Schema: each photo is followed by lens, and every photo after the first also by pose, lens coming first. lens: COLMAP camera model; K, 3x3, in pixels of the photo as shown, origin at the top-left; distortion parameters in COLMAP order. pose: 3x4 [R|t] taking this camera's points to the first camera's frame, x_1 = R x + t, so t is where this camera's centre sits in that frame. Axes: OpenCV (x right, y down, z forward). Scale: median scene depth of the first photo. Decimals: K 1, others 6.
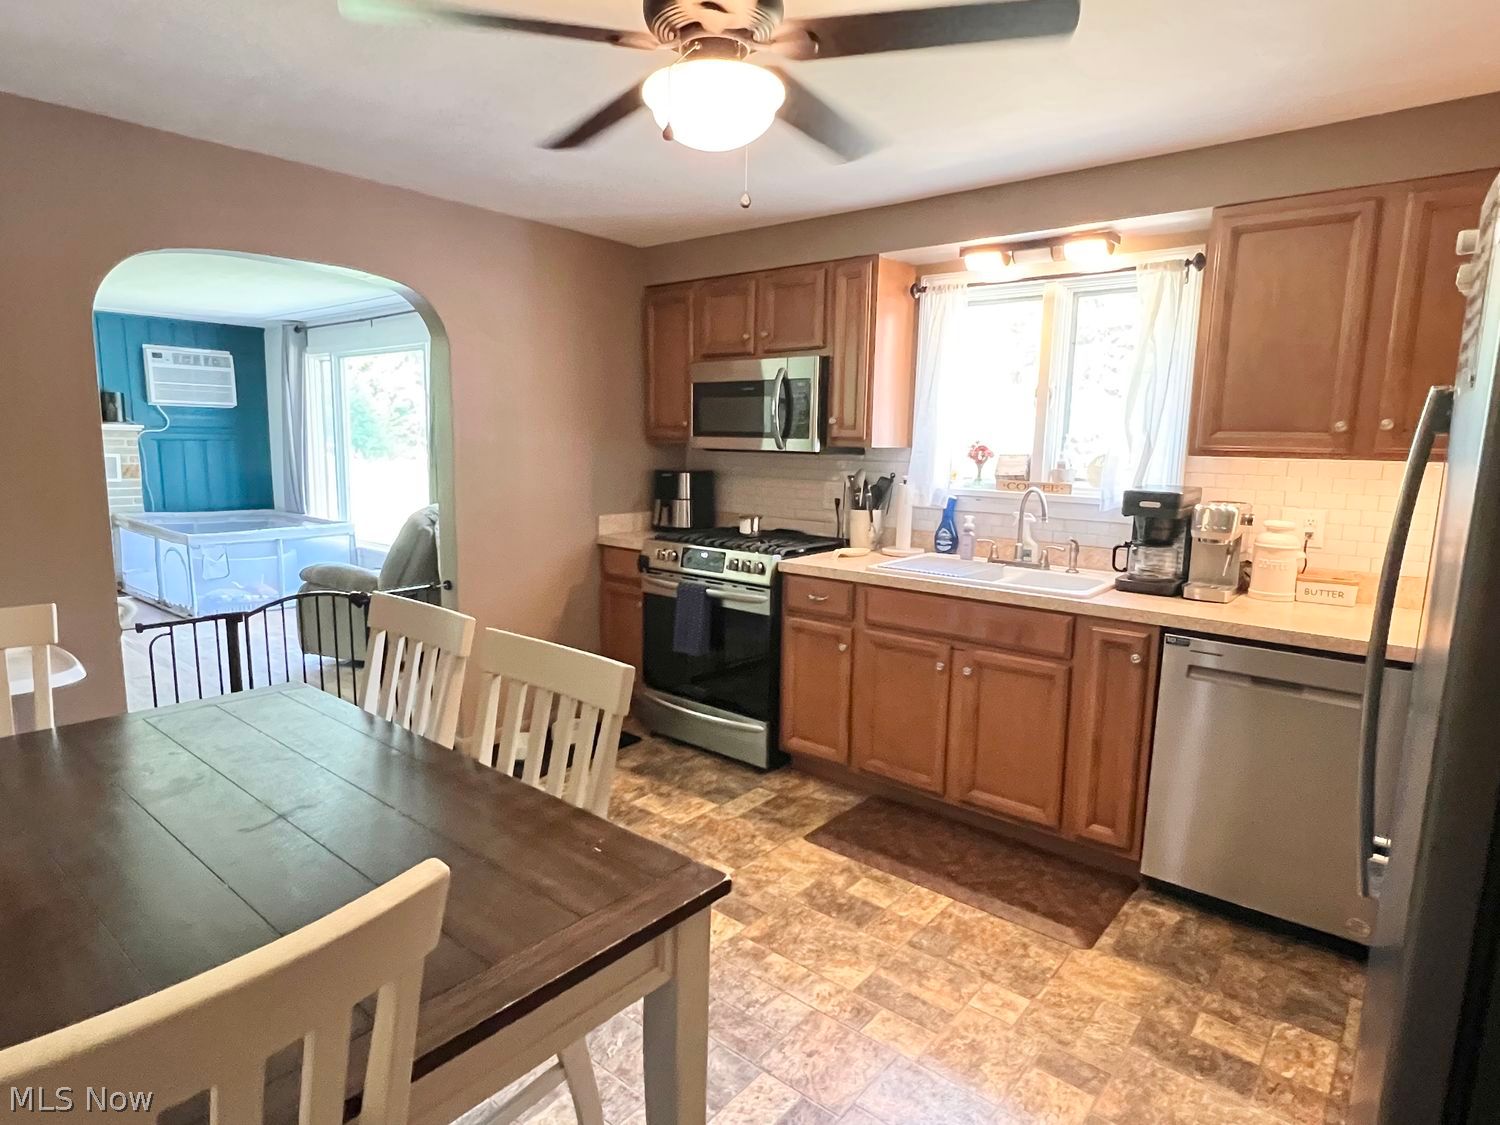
lens RADIAL K [[853.6, 0, 744.9], [0, 853.6, 569.8], [0, 0, 1]] dist [0.010478, -0.005478]
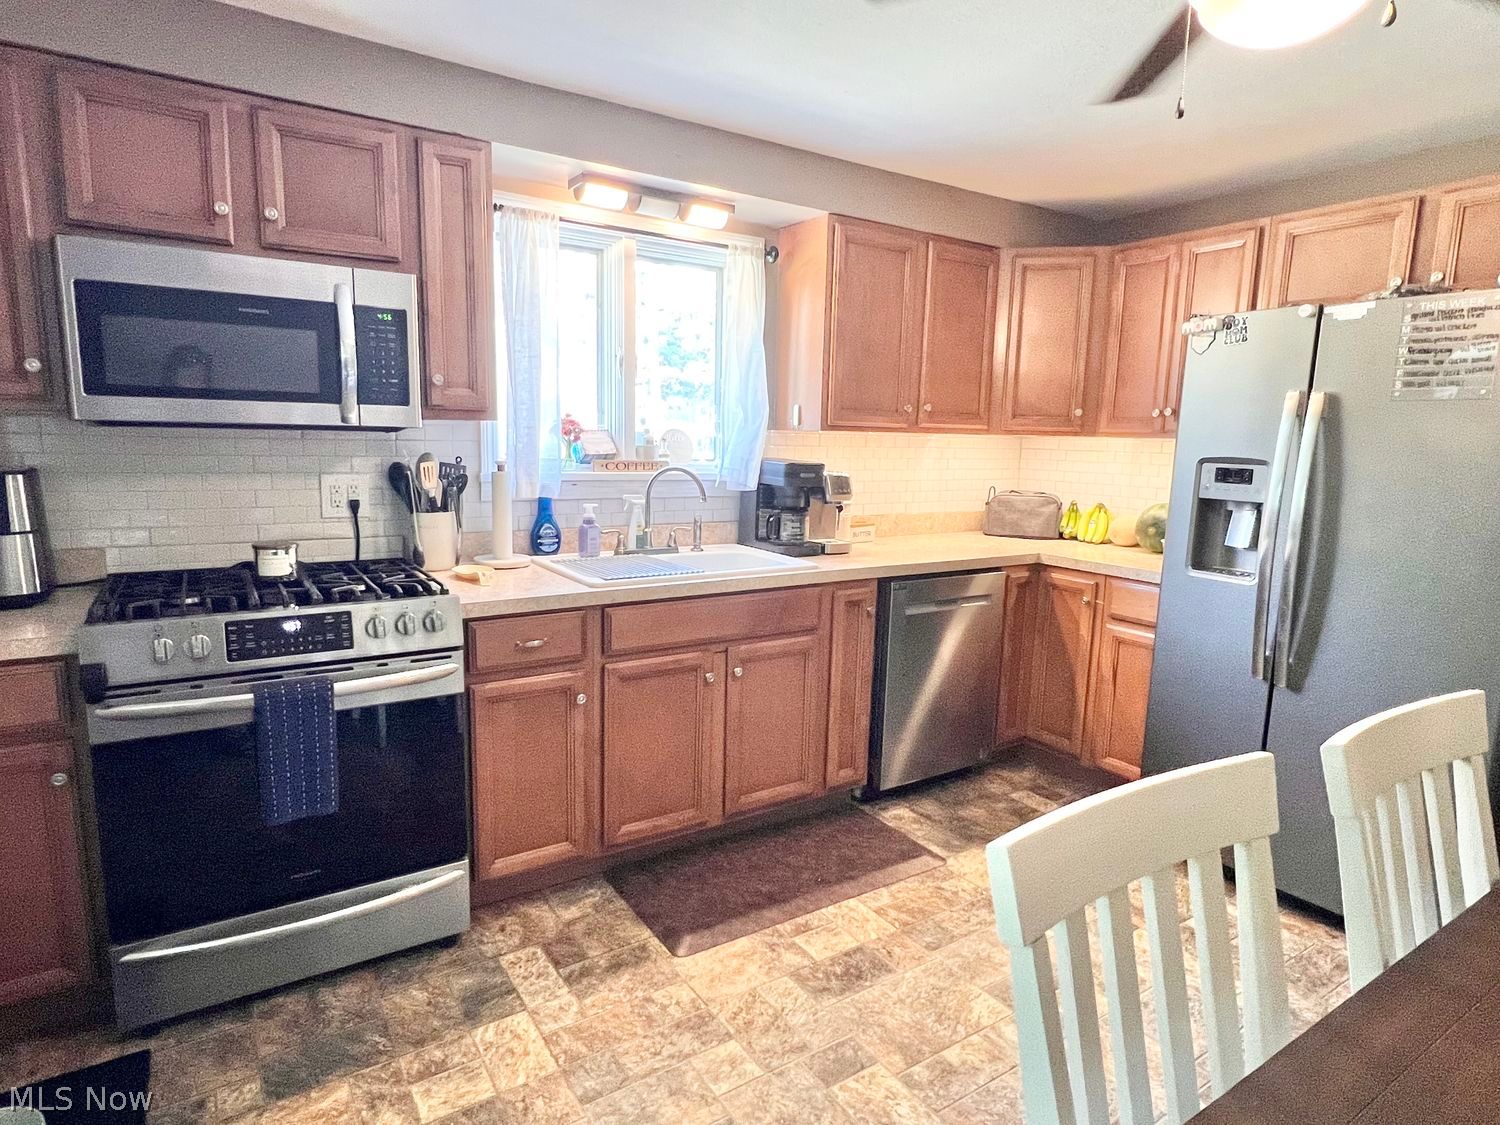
lens RADIAL K [[853.6, 0, 754.7], [0, 853.6, 560.2], [0, 0, 1]] dist [0.010478, -0.005478]
pose [[0.287901, -0.152546, 0.945433, -0.525576], [0.130301, 0.984291, 0.119137, -0.094493], [-0.948754, 0.088891, 0.303255, 0.650903]]
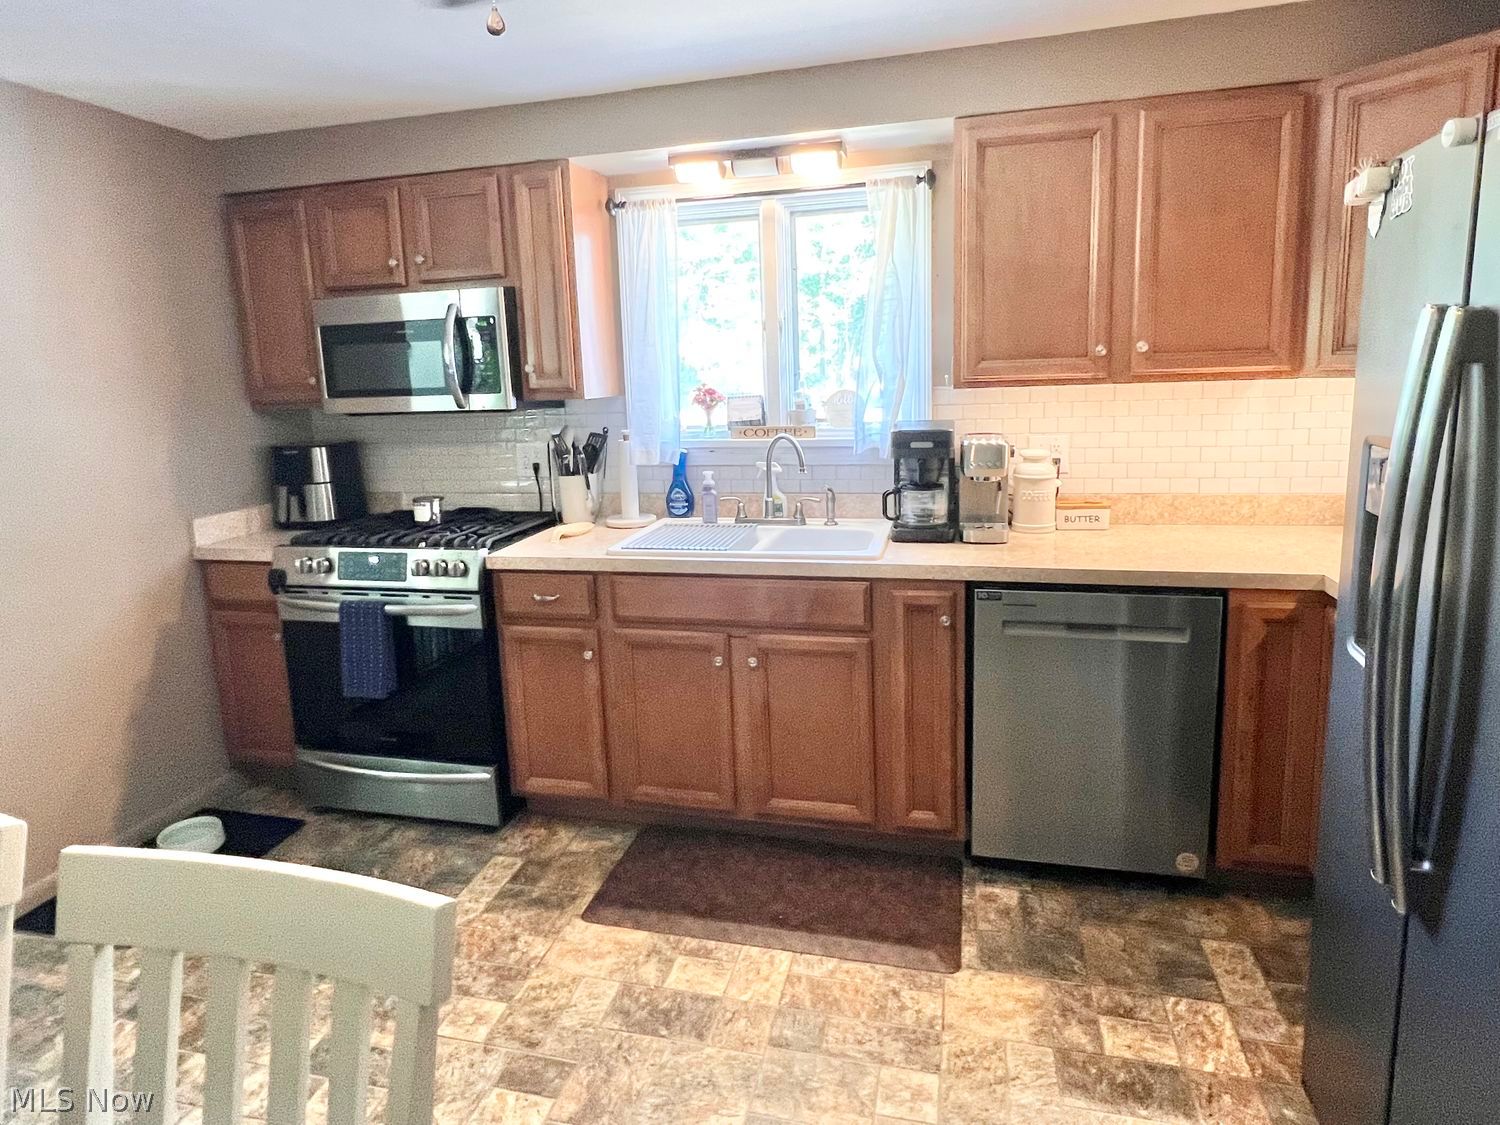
lens RADIAL K [[869.1, 0, 741.6], [0, 869.1, 502.2], [0, 0, 1]] dist [-0.002343, 0.000871]
pose [[0.902479, -0.117225, 0.414476, -0.075497], [0.119262, 0.992639, 0.021065, -0.050800], [-0.413894, 0.030421, 0.909816, 0.215316]]
